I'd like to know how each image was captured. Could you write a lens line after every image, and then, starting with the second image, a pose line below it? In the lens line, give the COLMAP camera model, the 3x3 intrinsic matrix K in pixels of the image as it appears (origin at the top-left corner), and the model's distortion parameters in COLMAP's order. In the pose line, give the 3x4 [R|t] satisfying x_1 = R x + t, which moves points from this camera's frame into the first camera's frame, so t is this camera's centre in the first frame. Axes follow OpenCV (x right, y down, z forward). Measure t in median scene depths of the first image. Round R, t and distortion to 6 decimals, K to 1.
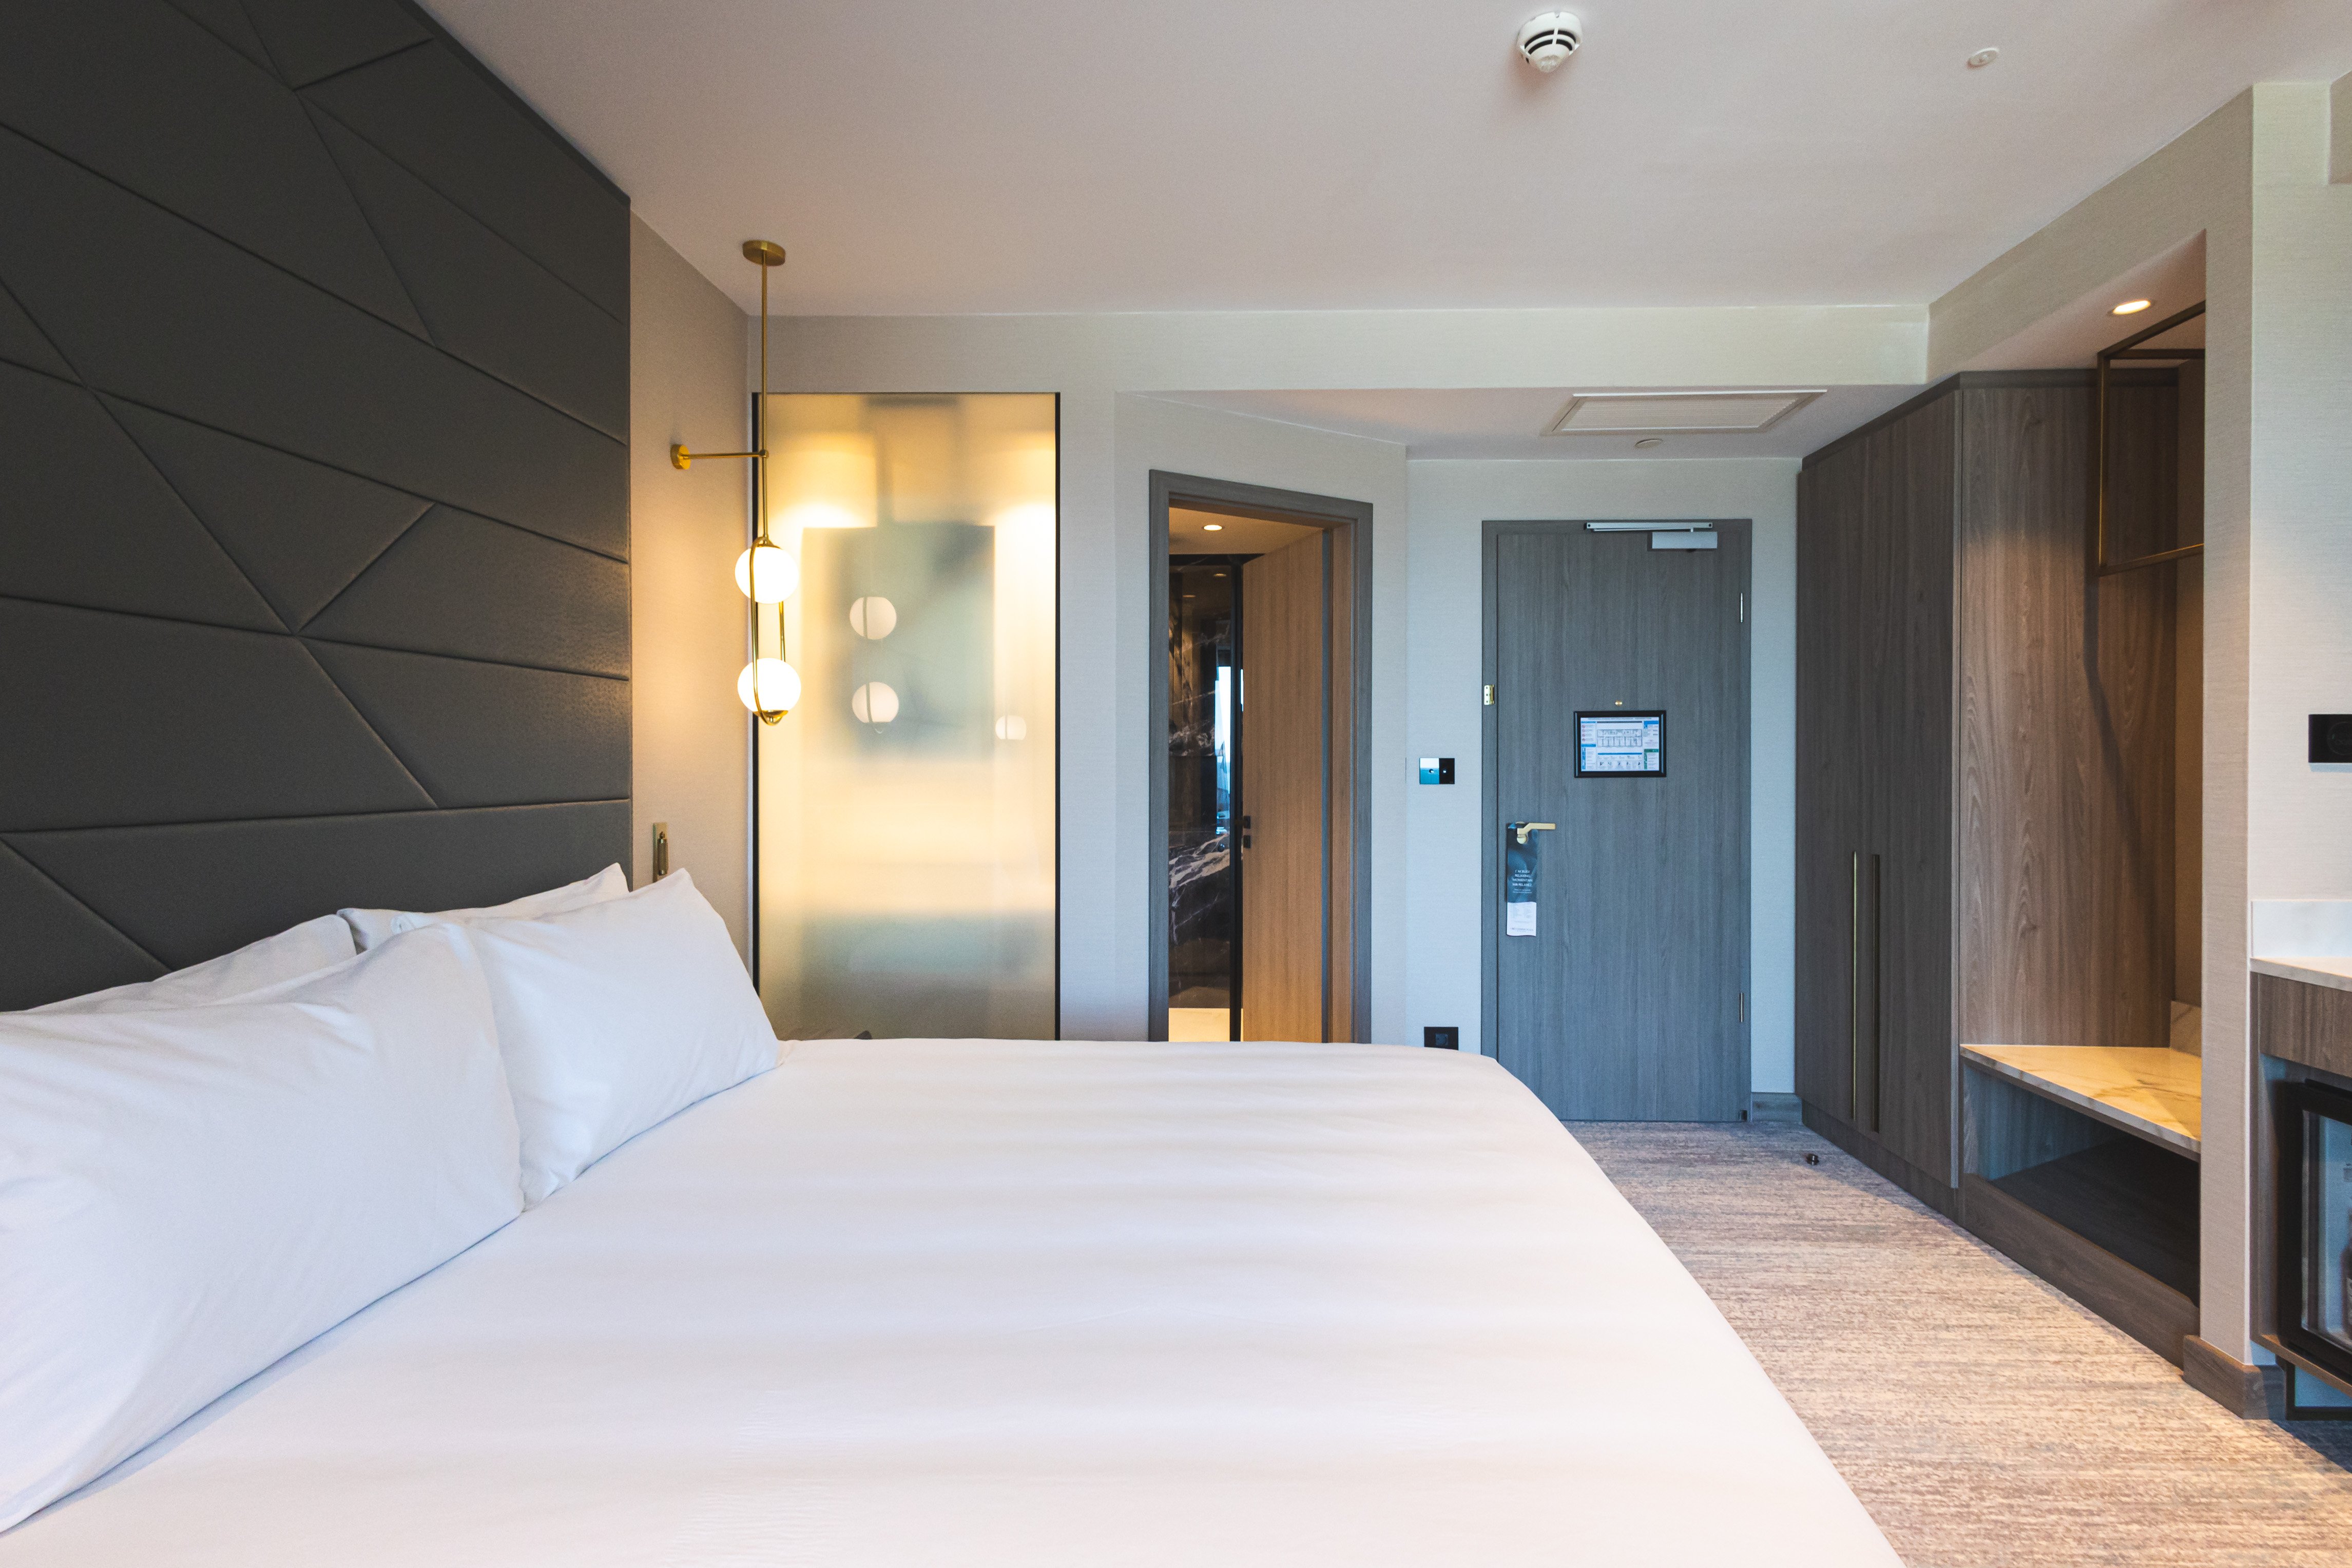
lens RADIAL K [[1091.3, 0, 1145.6], [0, 1091.3, 776.0], [0, 0, 1]] dist [0.003928, -0.000150]
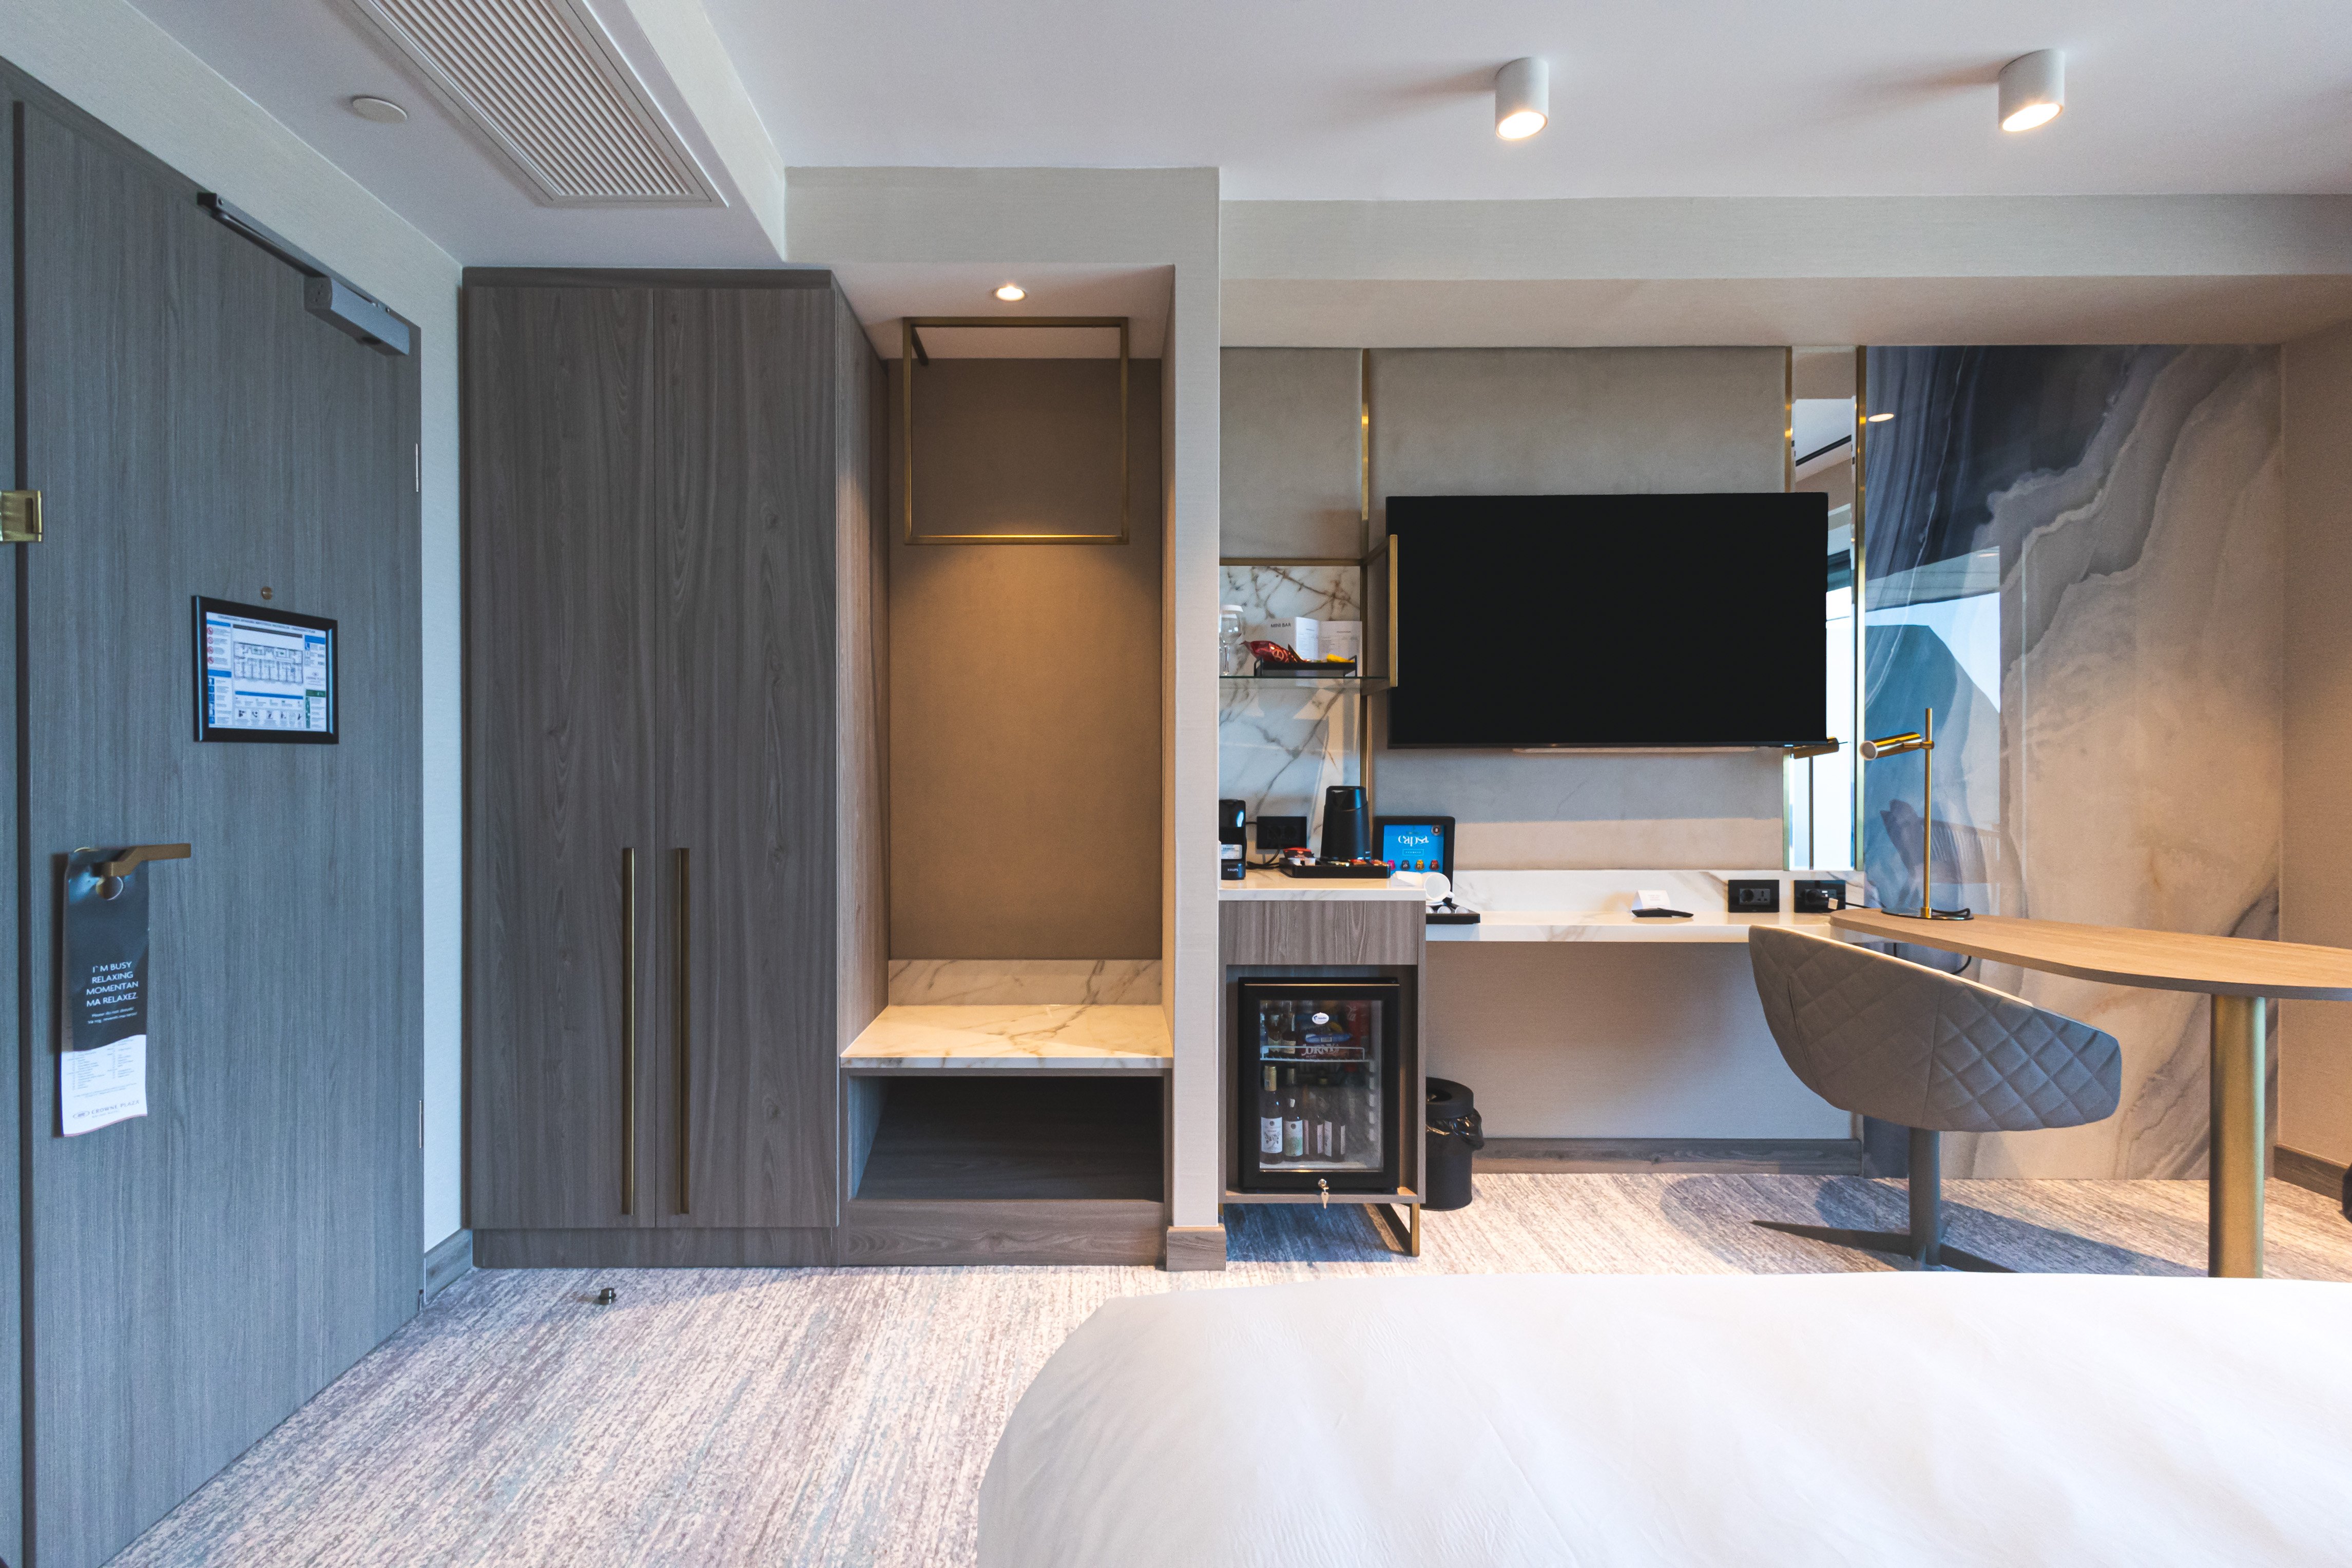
lens RADIAL K [[1091.3, 0, 1145.6], [0, 1091.3, 776.0], [0, 0, 1]] dist [0.003928, -0.000150]
pose [[-0.100237, -0.008268, 0.994929, -0.111030], [0.009789, 0.999909, 0.009295, 0.017035], [-0.994915, 0.010671, -0.100147, 0.718311]]
